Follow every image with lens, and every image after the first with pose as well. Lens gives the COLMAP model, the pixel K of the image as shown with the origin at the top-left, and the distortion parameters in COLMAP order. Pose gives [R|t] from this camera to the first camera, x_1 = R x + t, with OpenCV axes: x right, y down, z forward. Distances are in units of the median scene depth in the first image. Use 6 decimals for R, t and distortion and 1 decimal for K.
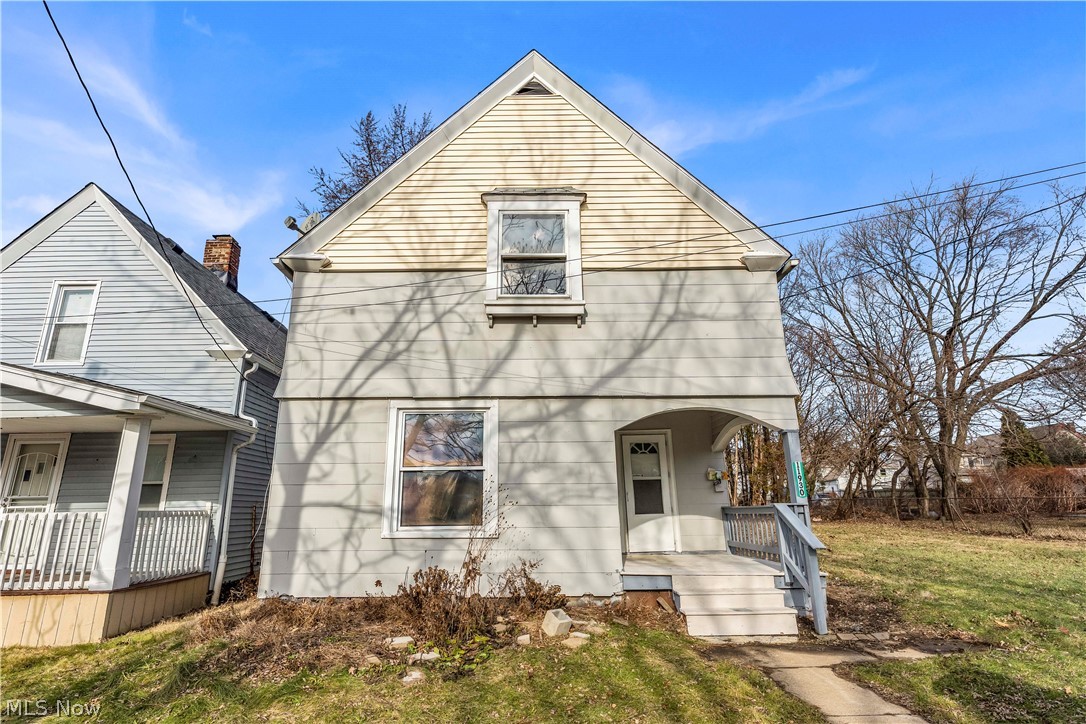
lens RADIAL K [[533.6, 0, 540.8], [0, 533.6, 363.7], [0, 0, 1]] dist [0.001200, 0.000084]
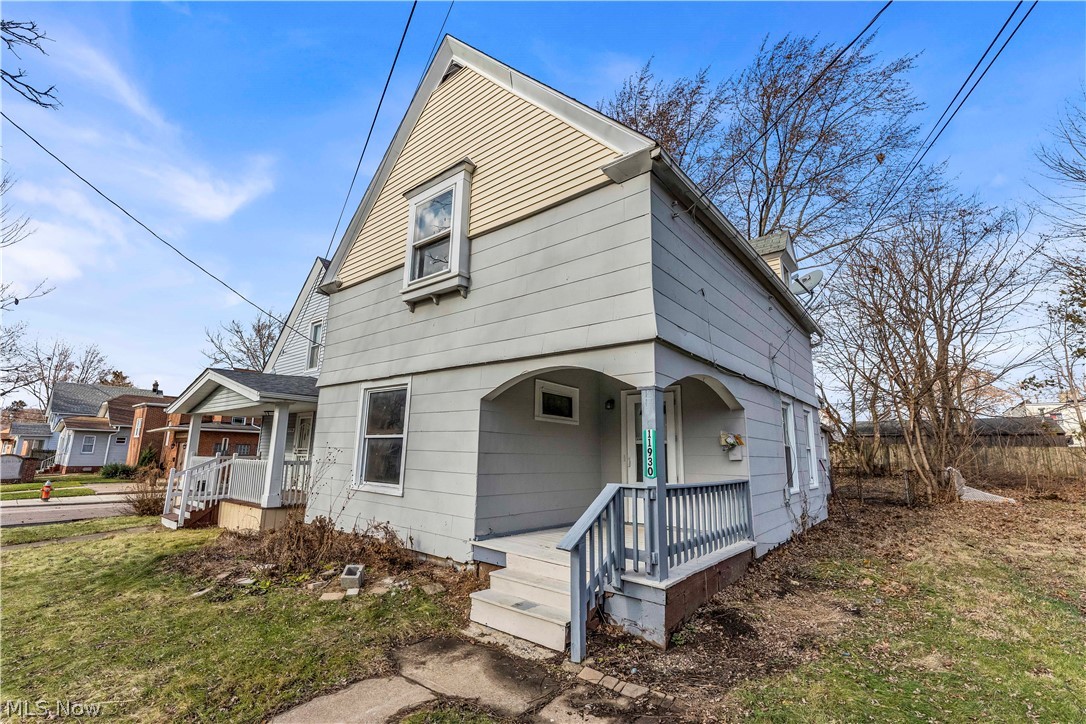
lens RADIAL K [[470.2, 0, 542.9], [0, 470.2, 361.8], [0, 0, 1]] dist [-0.001784, -0.000116]
pose [[0.770466, -0.095893, -0.630228, 0.734664], [0.143318, 0.989369, 0.024670, 0.051041], [0.621162, -0.109330, 0.776018, 0.390615]]
